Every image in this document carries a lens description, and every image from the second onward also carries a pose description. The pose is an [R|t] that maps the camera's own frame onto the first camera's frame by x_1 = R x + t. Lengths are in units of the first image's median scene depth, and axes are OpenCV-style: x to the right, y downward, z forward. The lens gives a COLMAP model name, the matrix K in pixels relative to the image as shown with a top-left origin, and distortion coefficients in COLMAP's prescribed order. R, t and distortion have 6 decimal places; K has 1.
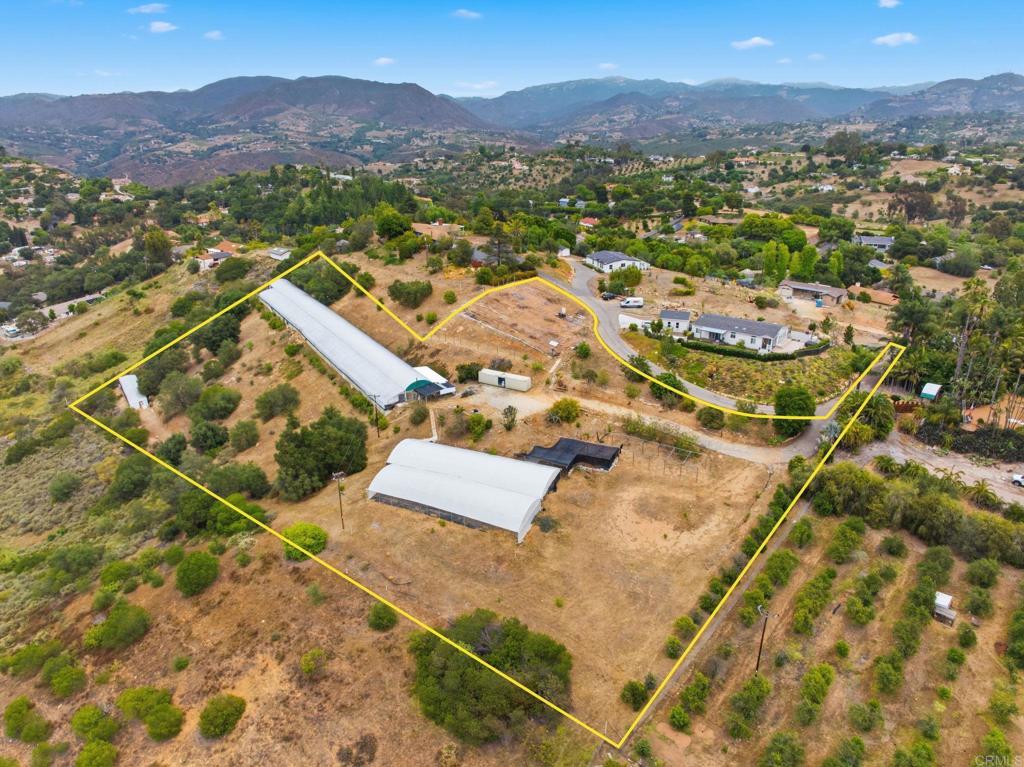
lens RADIAL K [[721.9, 0, 511.4], [0, 721.9, 379.0], [0, 0, 1]] dist [-0.043404, 0.008136]
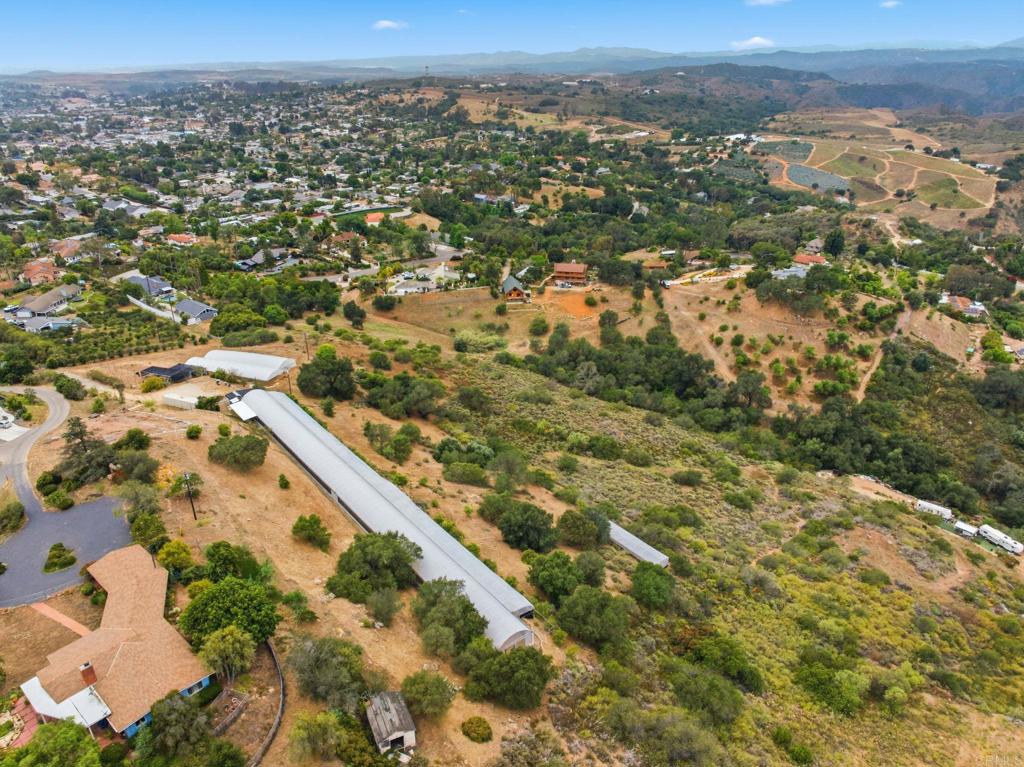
lens RADIAL K [[721.9, 0, 511.4], [0, 721.9, 379.0], [0, 0, 1]] dist [-0.043404, 0.008136]
pose [[-0.992839, 0.062550, -0.101779, -0.389625], [-0.029613, 0.696519, 0.716927, -0.807412], [0.115734, 0.714807, -0.689679, 1.655444]]
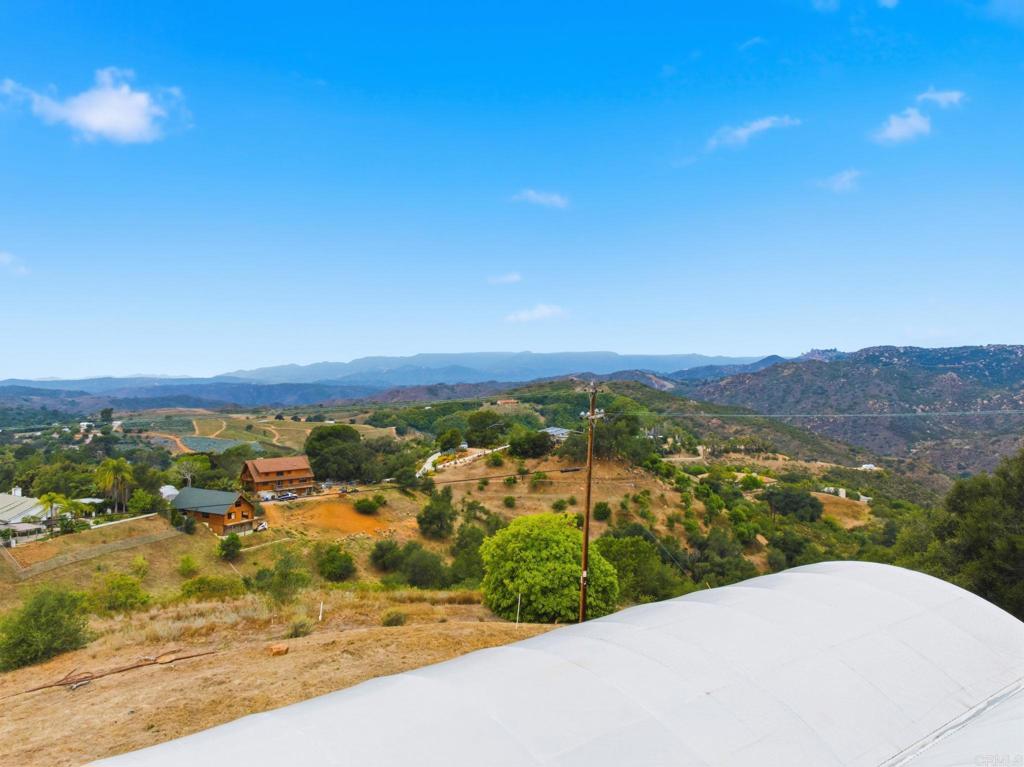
lens RADIAL K [[721.9, 0, 511.4], [0, 721.9, 379.0], [0, 0, 1]] dist [-0.043404, 0.008136]
pose [[-0.468171, 0.006280, -0.883615, -0.000145], [-0.310067, 0.935222, 0.170932, 0.059464], [0.827450, 0.354006, -0.435897, 0.703527]]
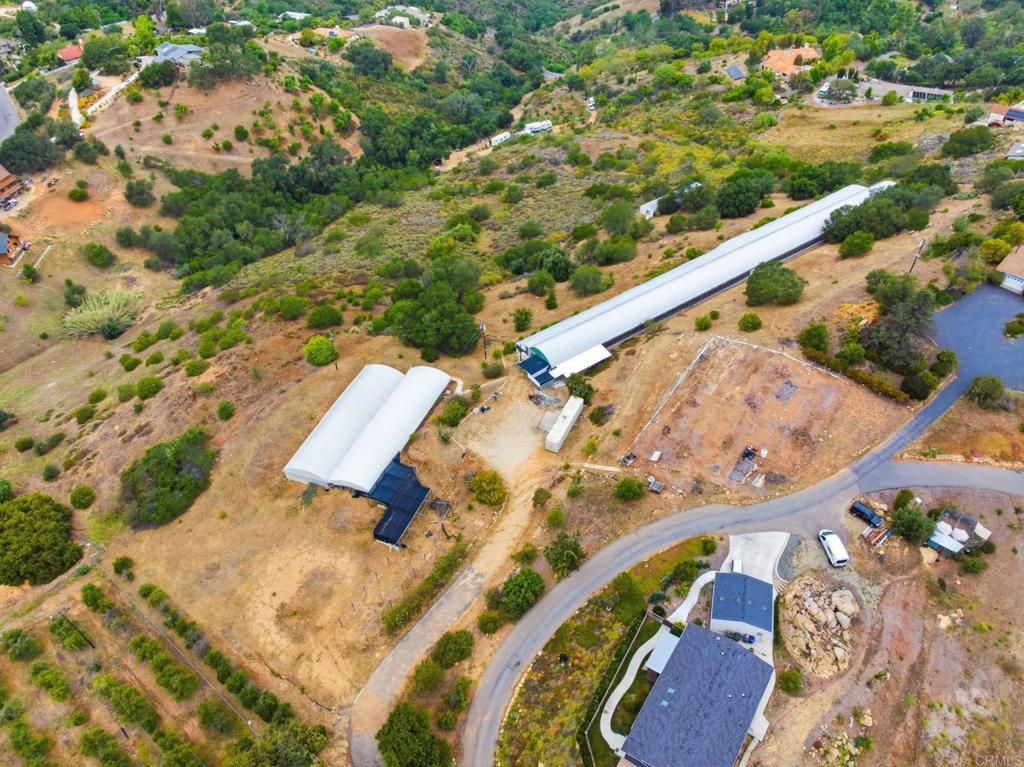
lens RADIAL K [[721.9, 0, 511.4], [0, 721.9, 379.0], [0, 0, 1]] dist [-0.043404, 0.008136]
pose [[0.052514, 0.701084, -0.711142, 0.468176], [-0.346408, 0.680696, 0.645488, -0.474620], [0.936613, 0.212449, 0.278608, 0.623990]]
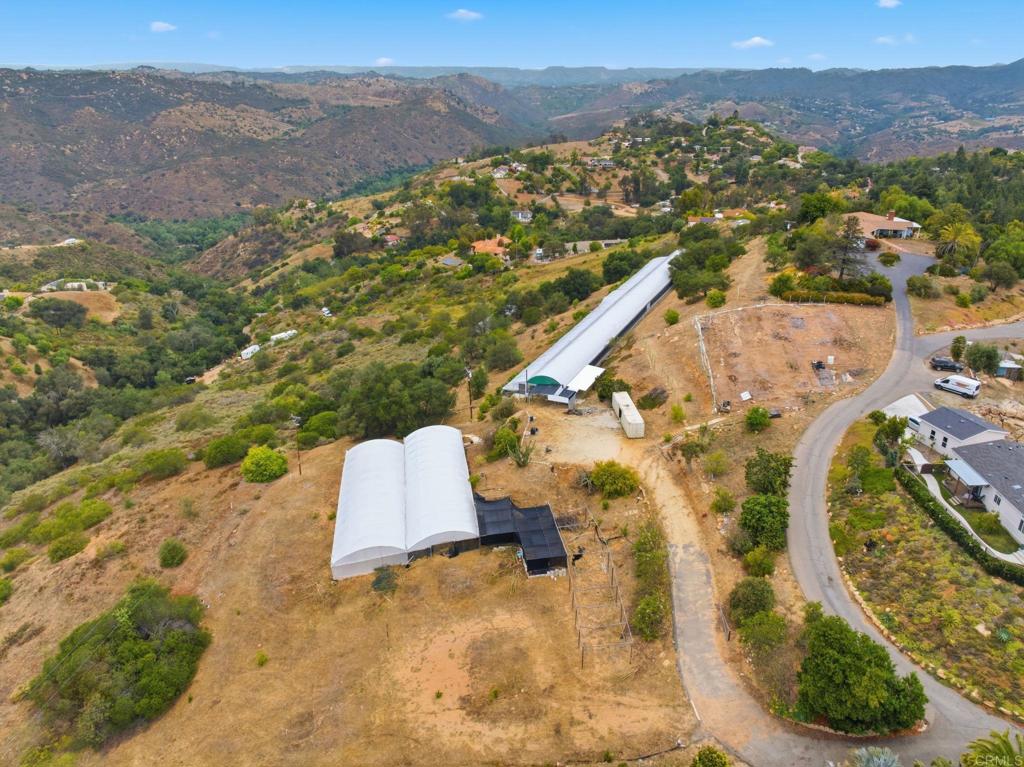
lens RADIAL K [[721.9, 0, 511.4], [0, 721.9, 379.0], [0, 0, 1]] dist [-0.043404, 0.008136]
pose [[0.558845, 0.316880, -0.766342, 0.413916], [-0.294302, 0.939746, 0.173967, -0.109040], [0.775293, 0.128316, 0.618430, 0.403734]]
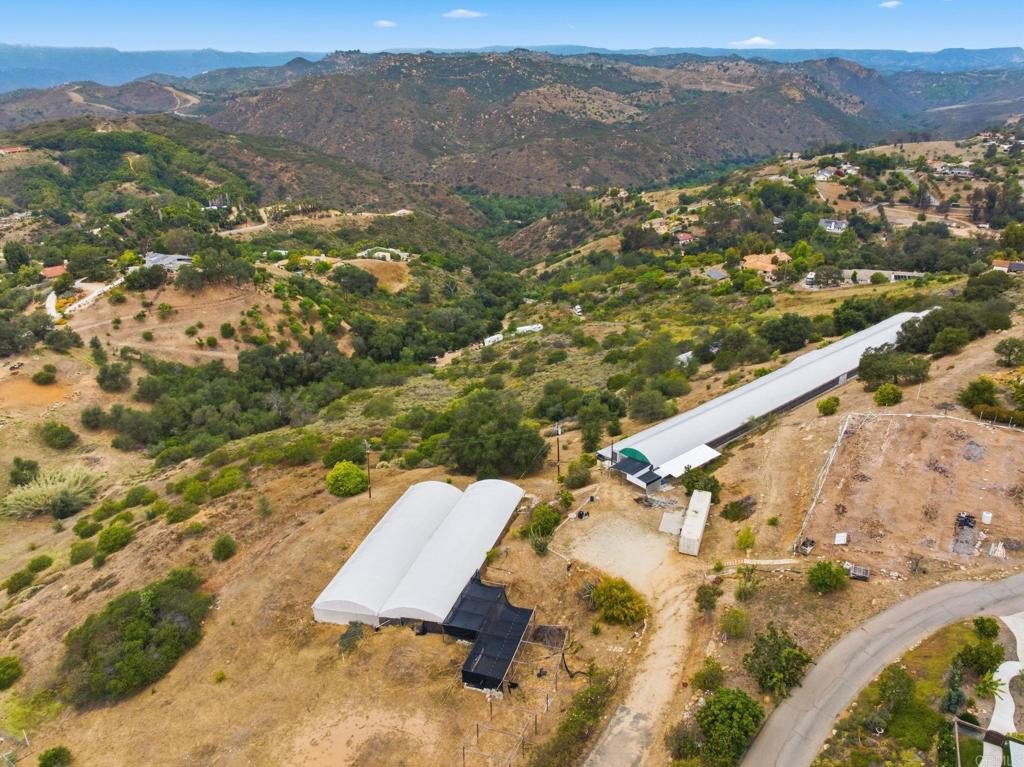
lens RADIAL K [[721.9, 0, 511.4], [0, 721.9, 379.0], [0, 0, 1]] dist [-0.043404, 0.008136]
pose [[0.130630, 0.396693, -0.908609, 0.421727], [-0.345605, 0.877197, 0.333291, -0.224832], [0.929243, 0.270482, 0.251687, 0.589626]]
